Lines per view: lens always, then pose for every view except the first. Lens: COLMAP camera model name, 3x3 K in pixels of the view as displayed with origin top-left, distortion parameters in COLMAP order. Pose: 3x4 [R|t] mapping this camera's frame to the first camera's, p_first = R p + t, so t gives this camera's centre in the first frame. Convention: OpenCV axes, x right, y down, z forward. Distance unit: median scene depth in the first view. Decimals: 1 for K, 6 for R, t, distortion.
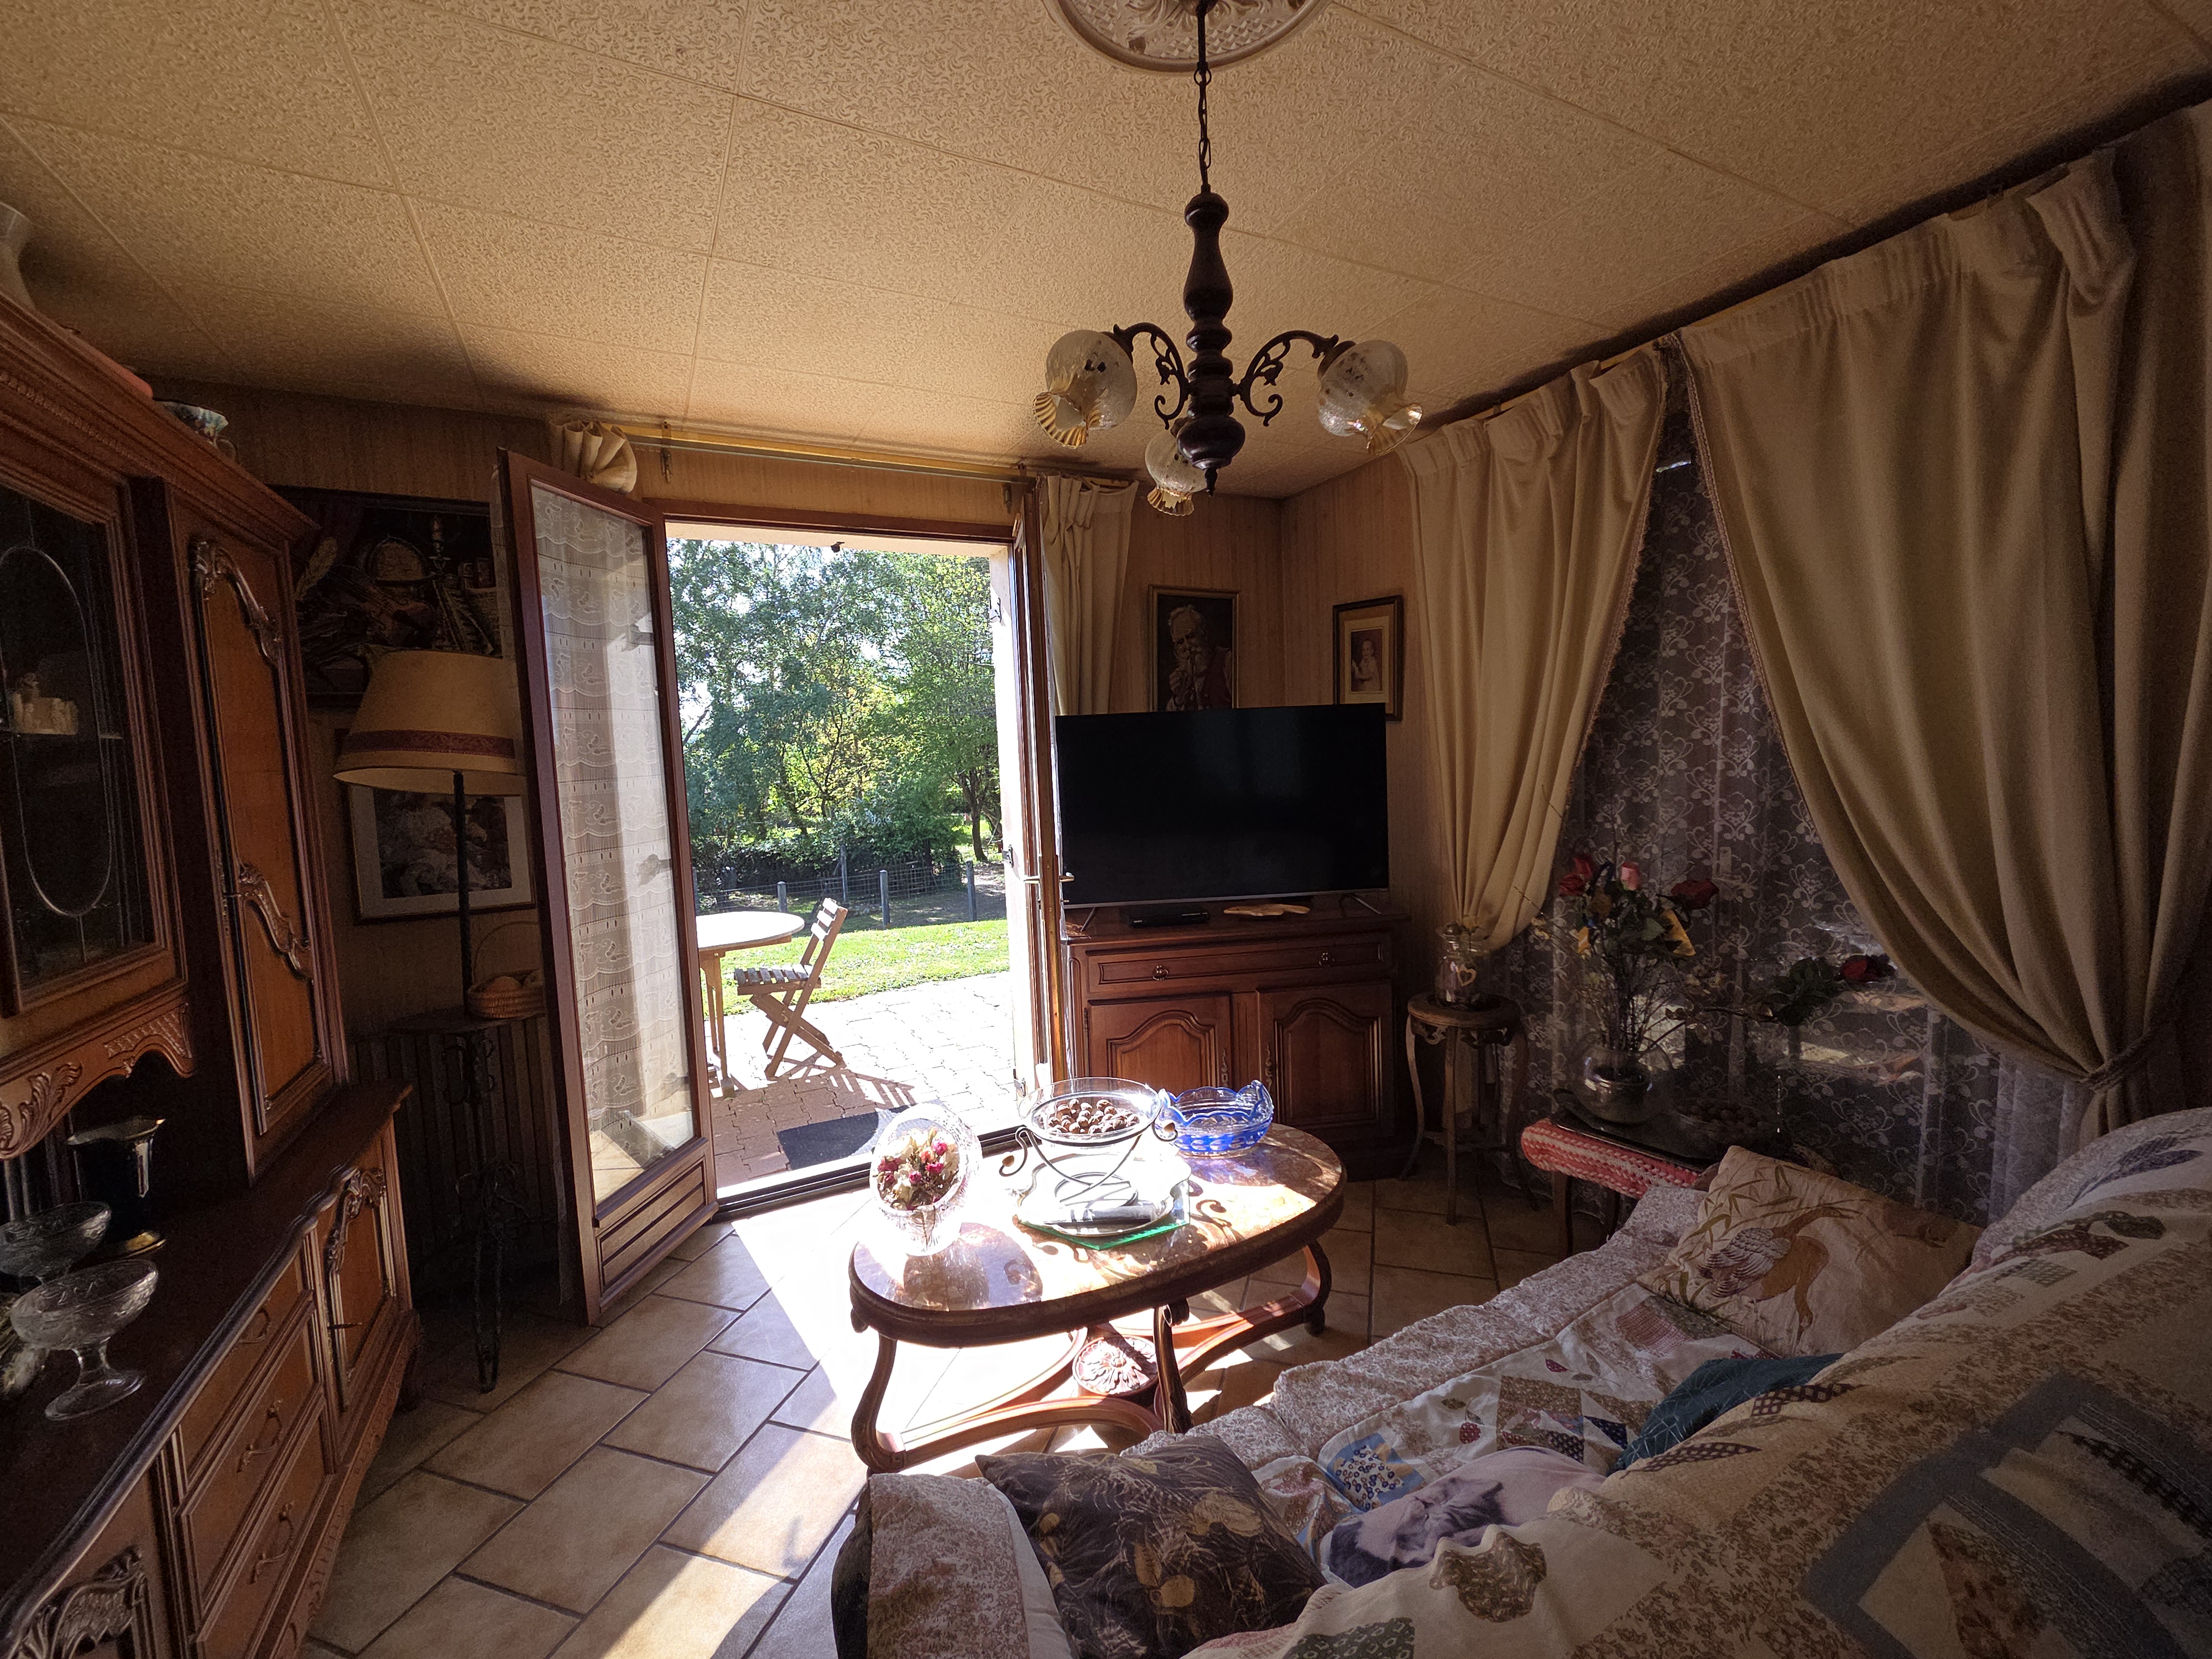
lens RADIAL K [[900.4, 0, 1095.1], [0, 900.4, 823.1], [0, 0, 1]] dist [0.004415, -0.001003]
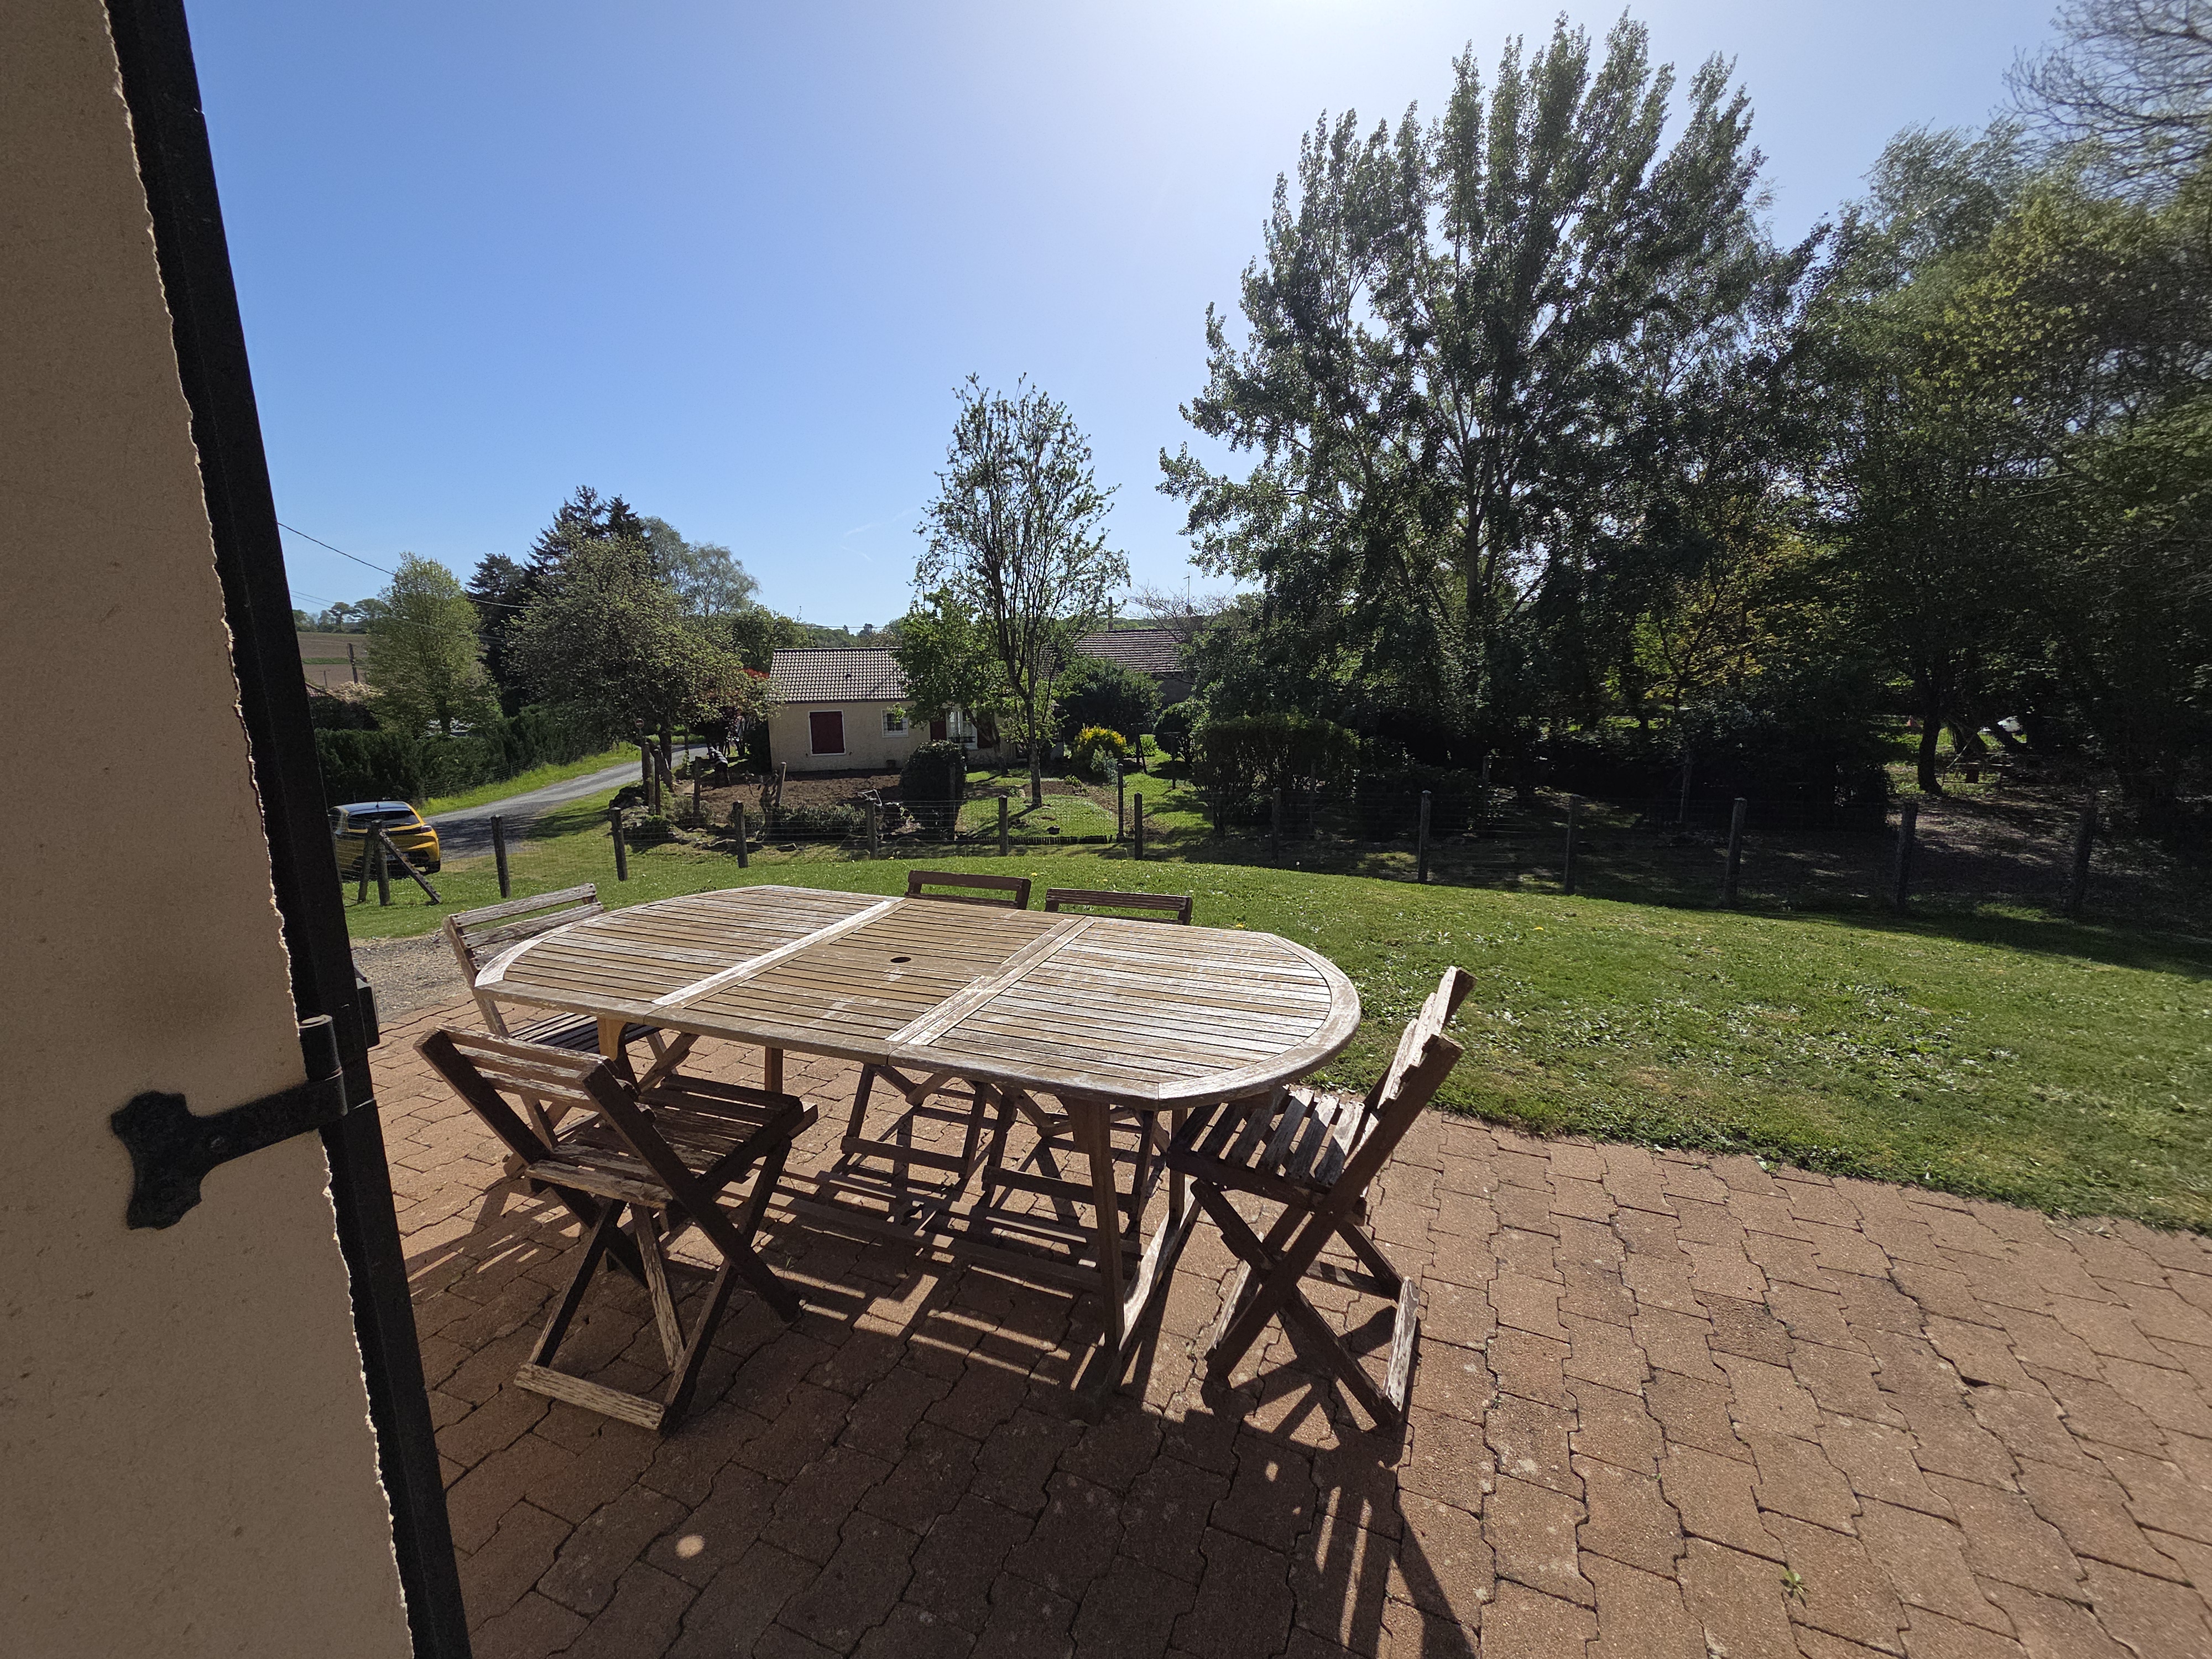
lens RADIAL K [[900.4, 0, 1090.5], [0, 900.4, 835.4], [0, 0, 1]] dist [0.004415, -0.001003]
pose [[0.640447, 0.177034, -0.747320, -0.018636], [-0.064893, 0.982064, 0.177030, -0.004184], [0.765256, -0.064882, 0.640448, 0.099317]]
